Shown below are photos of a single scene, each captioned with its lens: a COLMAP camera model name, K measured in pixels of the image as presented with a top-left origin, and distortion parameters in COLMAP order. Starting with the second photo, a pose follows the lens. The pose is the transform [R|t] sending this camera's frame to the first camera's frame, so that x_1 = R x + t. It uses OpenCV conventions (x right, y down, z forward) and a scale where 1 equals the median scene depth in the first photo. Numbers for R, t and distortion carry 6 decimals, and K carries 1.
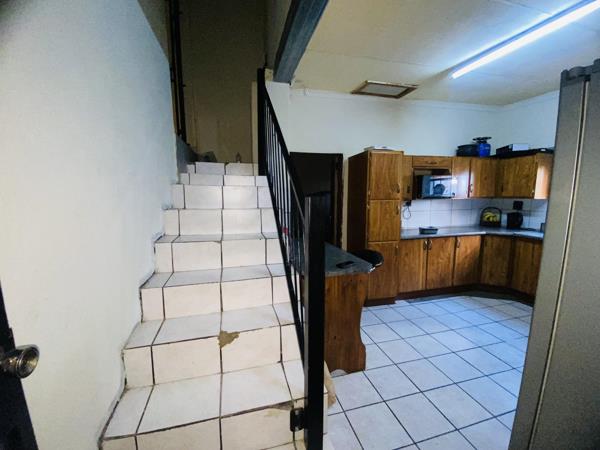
lens RADIAL K [[243.2, 0, 301.0], [0, 243.2, 223.6], [0, 0, 1]] dist [0.027195, -0.027447]
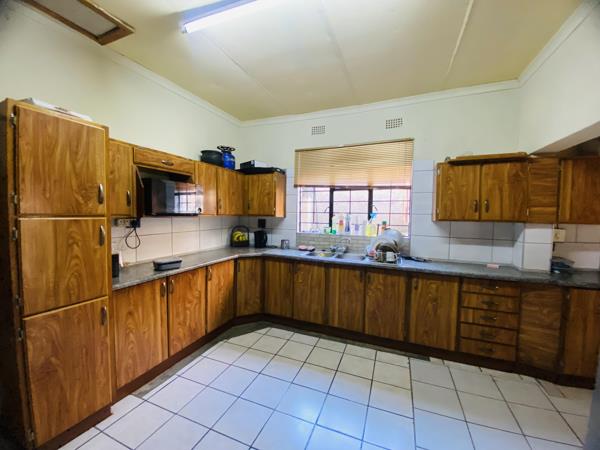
lens RADIAL K [[243.2, 0, 301.0], [0, 243.2, 223.6], [0, 0, 1]] dist [0.027195, -0.027447]
pose [[0.593339, -0.017946, 0.804752, 0.205365], [0.077843, 0.996345, -0.035174, -0.028853], [-0.801180, 0.083515, 0.592568, 0.314891]]
